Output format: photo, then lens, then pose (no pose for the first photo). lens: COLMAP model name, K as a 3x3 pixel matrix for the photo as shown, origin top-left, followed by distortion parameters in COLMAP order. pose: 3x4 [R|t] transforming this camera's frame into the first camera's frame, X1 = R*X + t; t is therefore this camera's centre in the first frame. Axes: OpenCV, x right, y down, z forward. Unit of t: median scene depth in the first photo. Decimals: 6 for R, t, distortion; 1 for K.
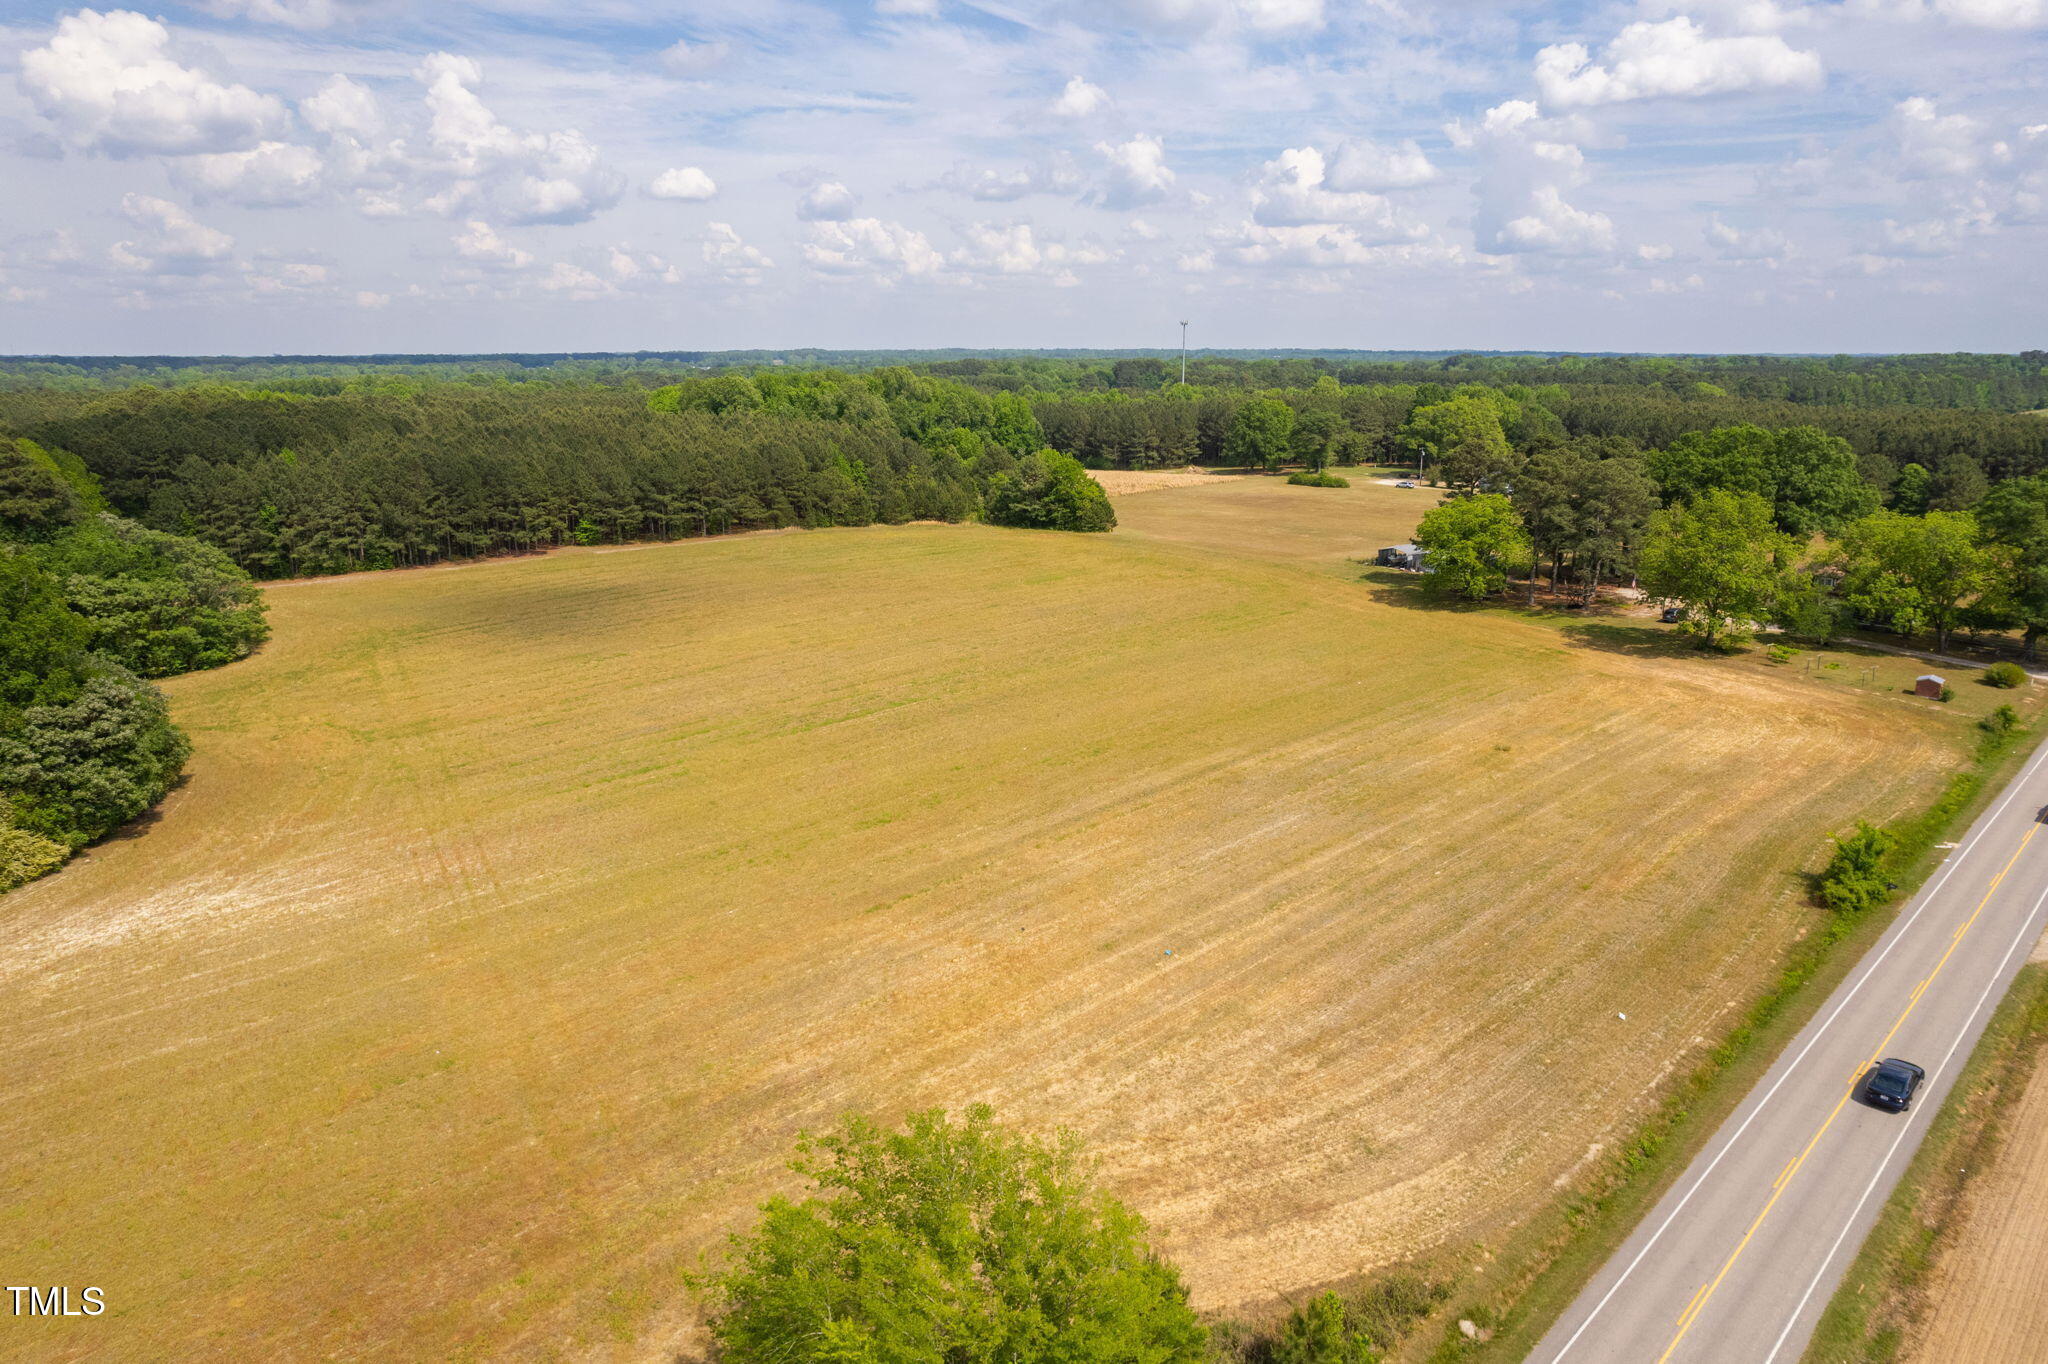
lens RADIAL K [[1321.3, 0, 1028.2], [0, 1321.3, 684.4], [0, 0, 1]] dist [-0.083170, 0.075848]
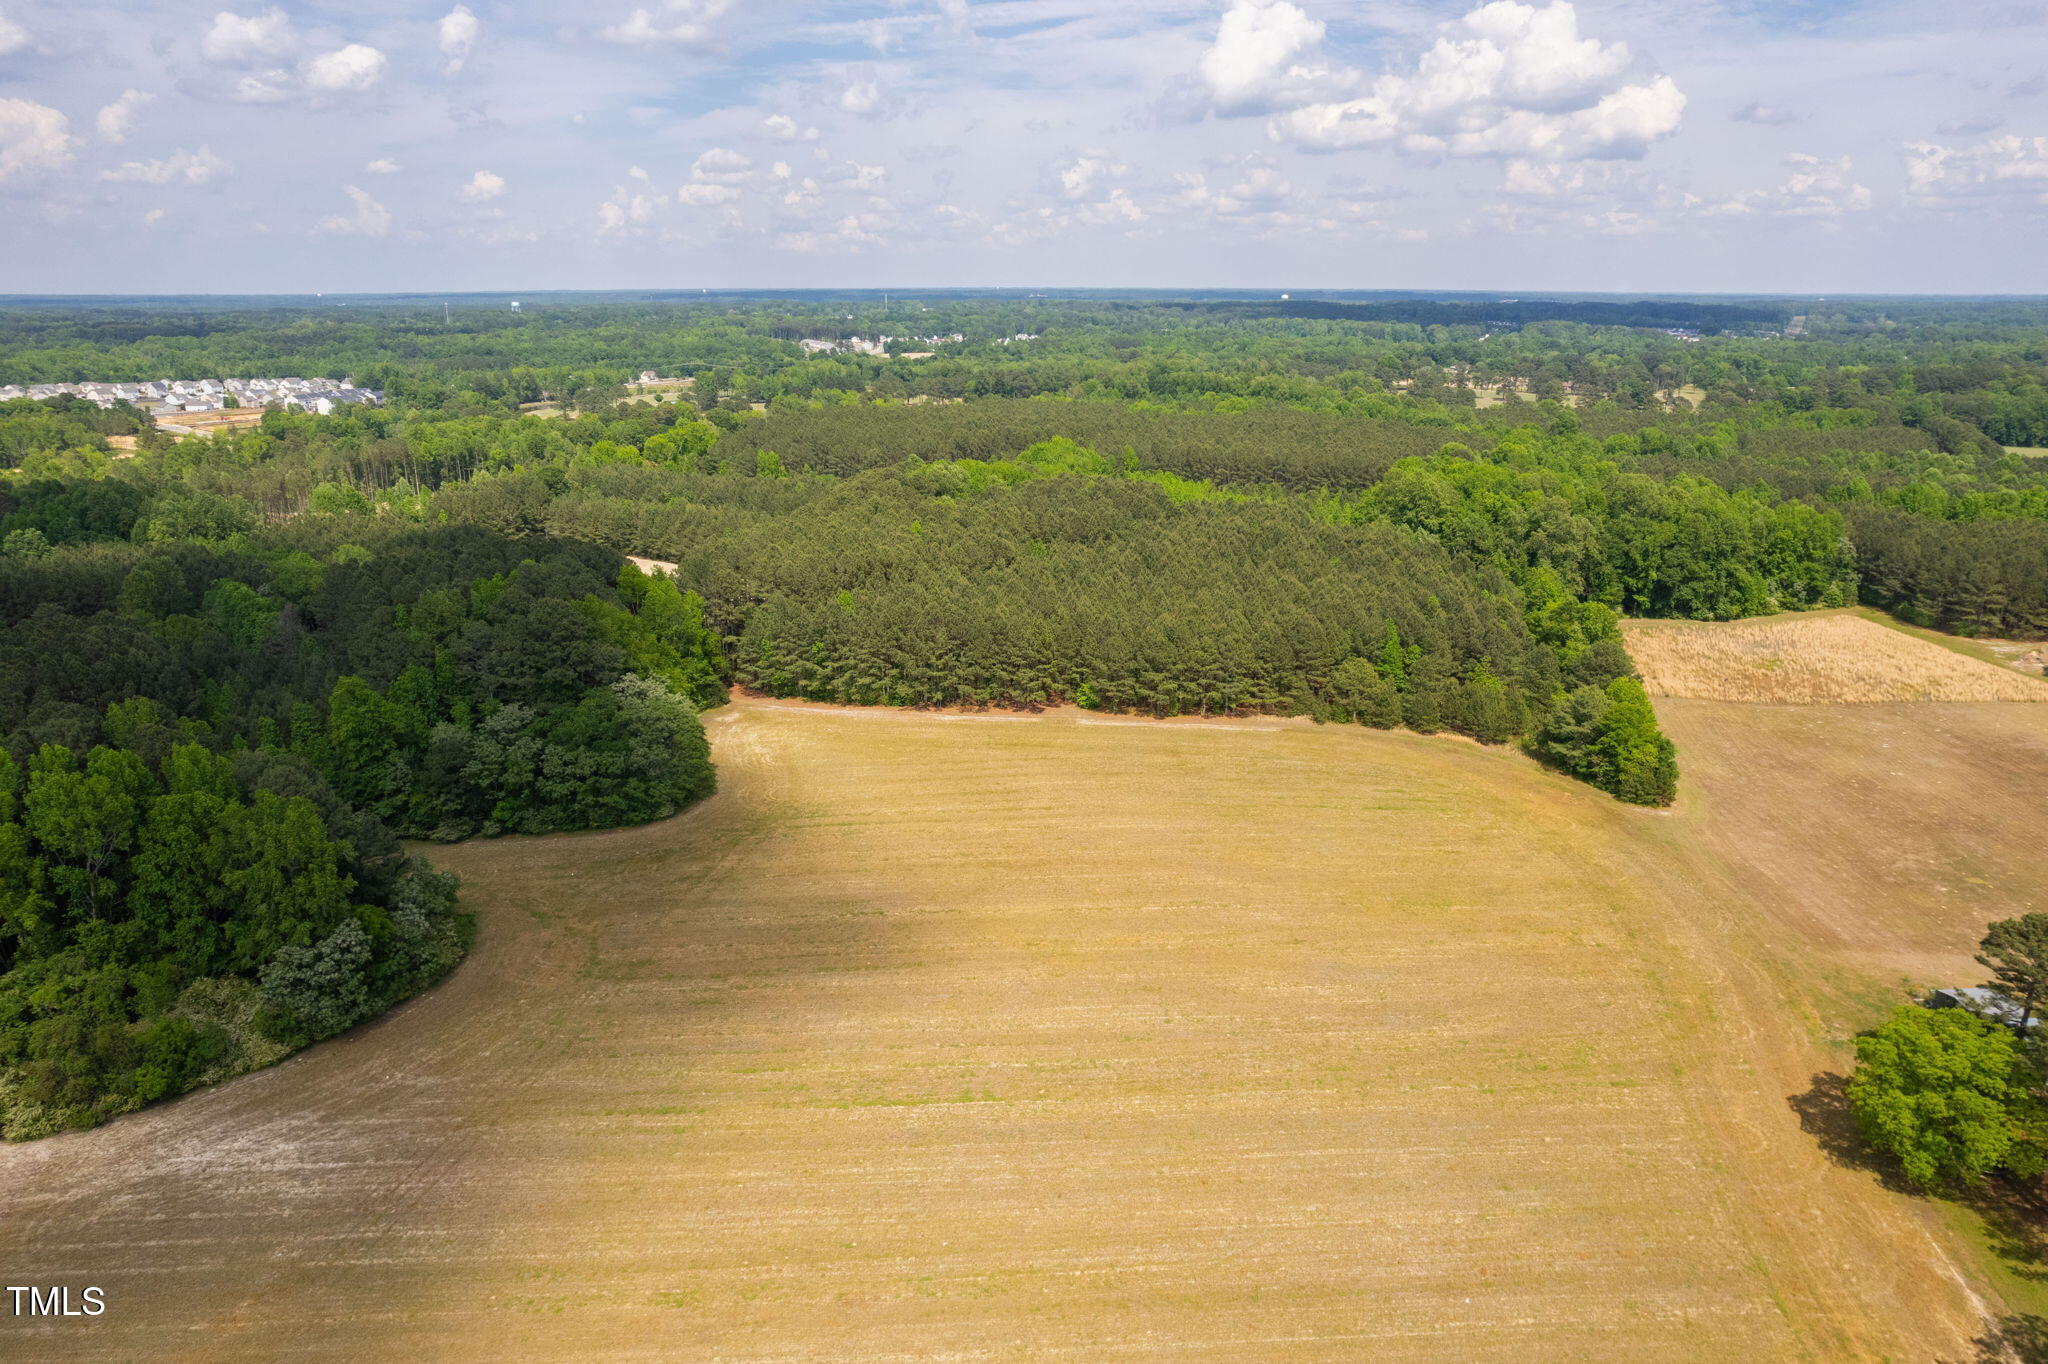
lens RADIAL K [[1333.6, 0, 1027.2], [0, 1333.6, 681.7], [0, 0, 1]] dist [-0.083493, 0.076545]
pose [[0.752207, 0.192594, -0.630153, 0.611000], [-0.165518, 0.980895, 0.102215, -0.491832], [0.637800, 0.027415, 0.769714, 0.375247]]
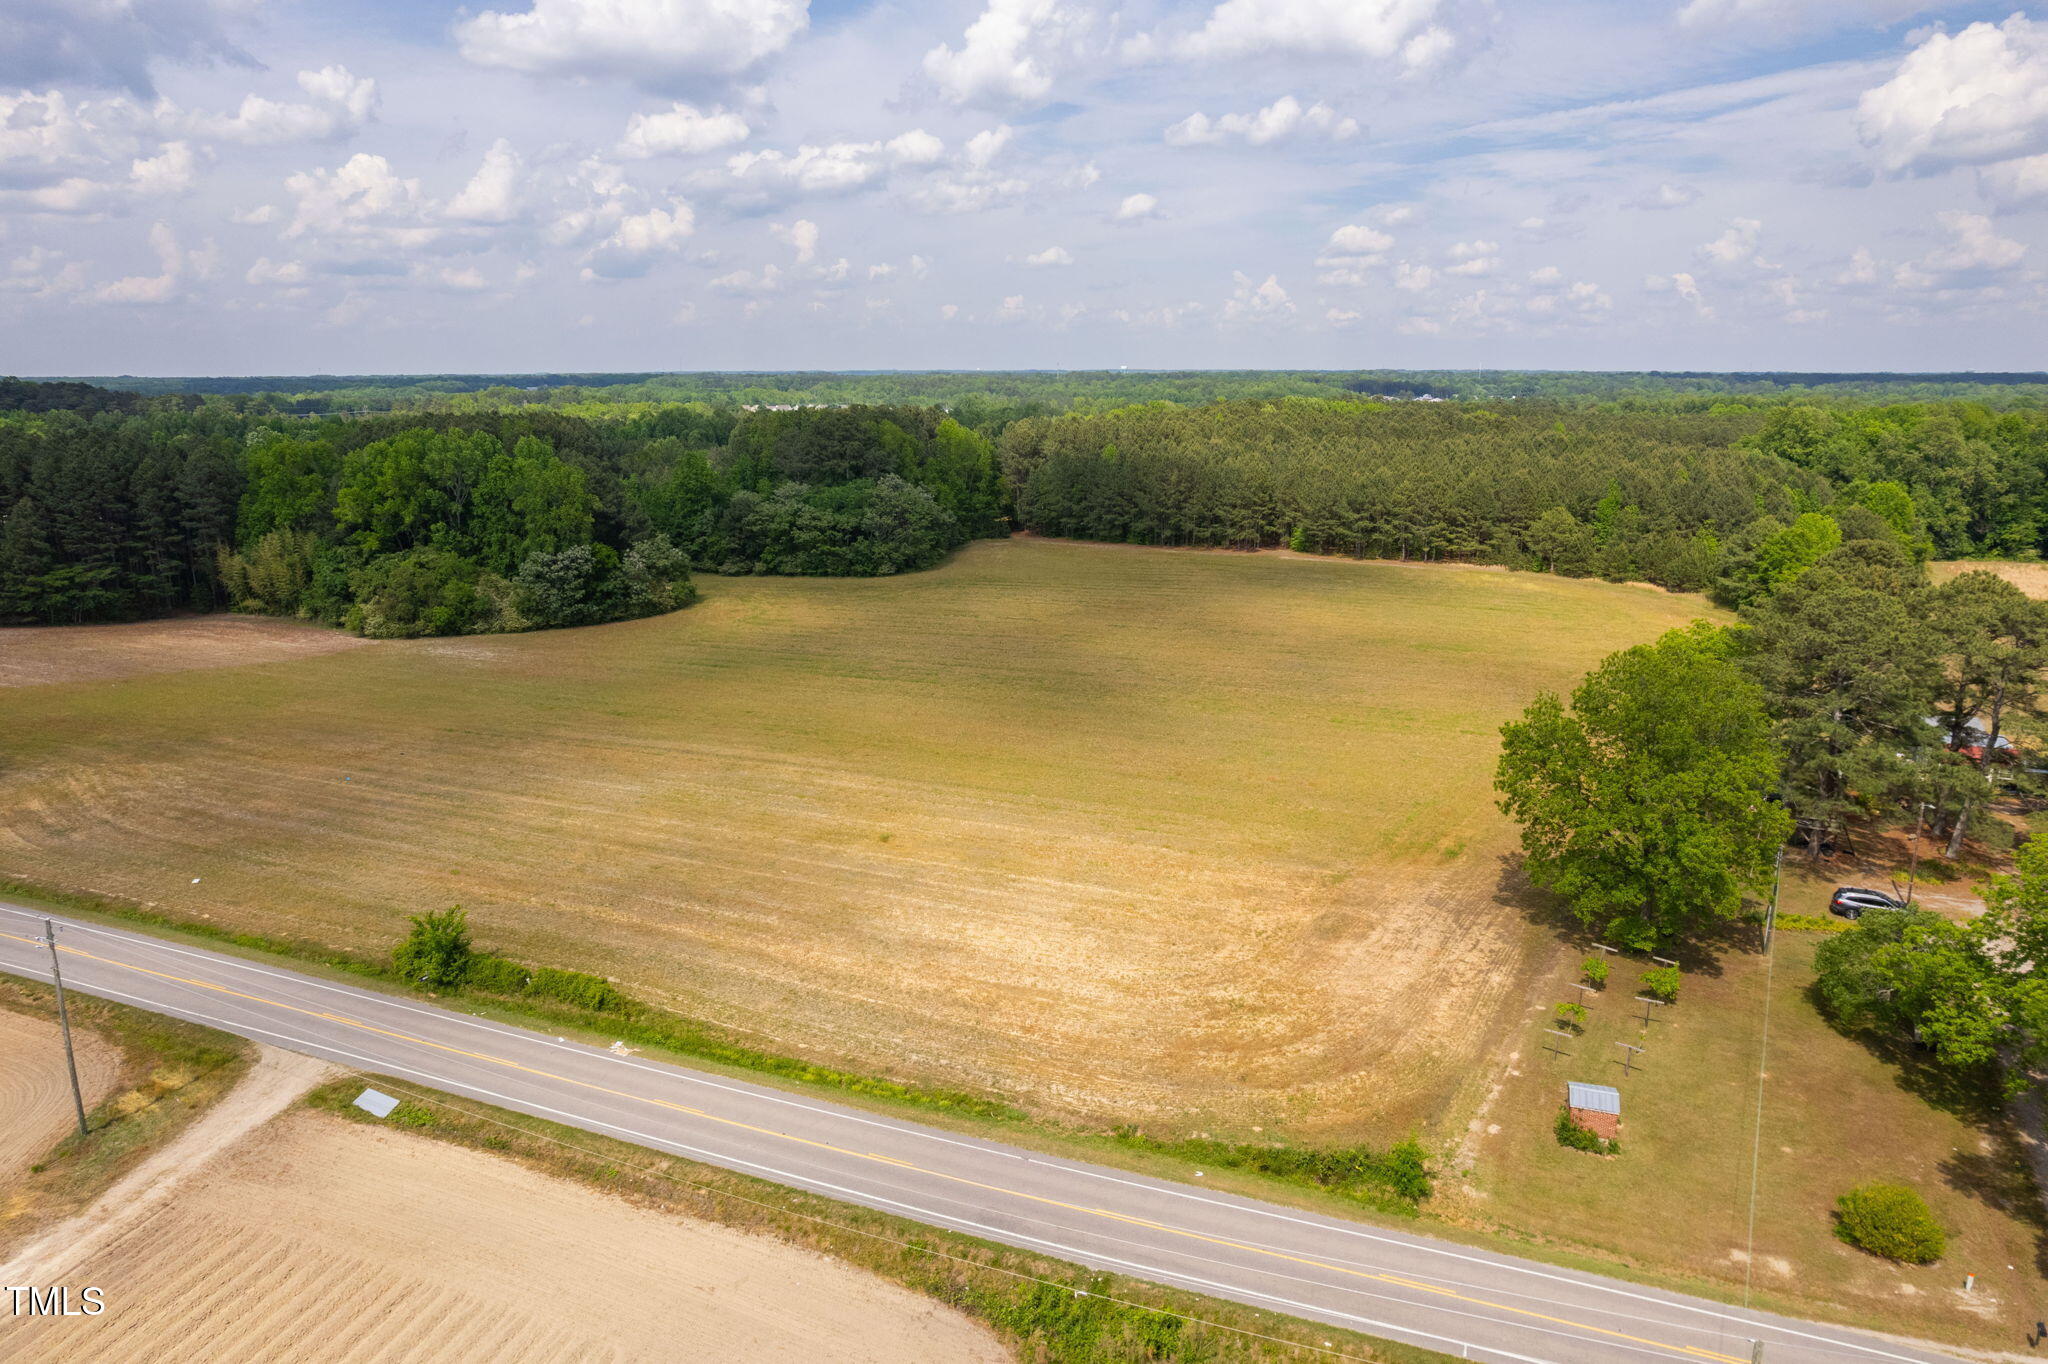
lens RADIAL K [[1325.5, 0, 1025.7], [0, 1325.5, 686.5], [0, 0, 1]] dist [-0.086771, 0.081275]
pose [[0.389950, 0.215379, -0.895294, 1.273880], [-0.225849, 0.964935, 0.133763, -0.204665], [0.892710, 0.150040, 0.424919, 0.761420]]
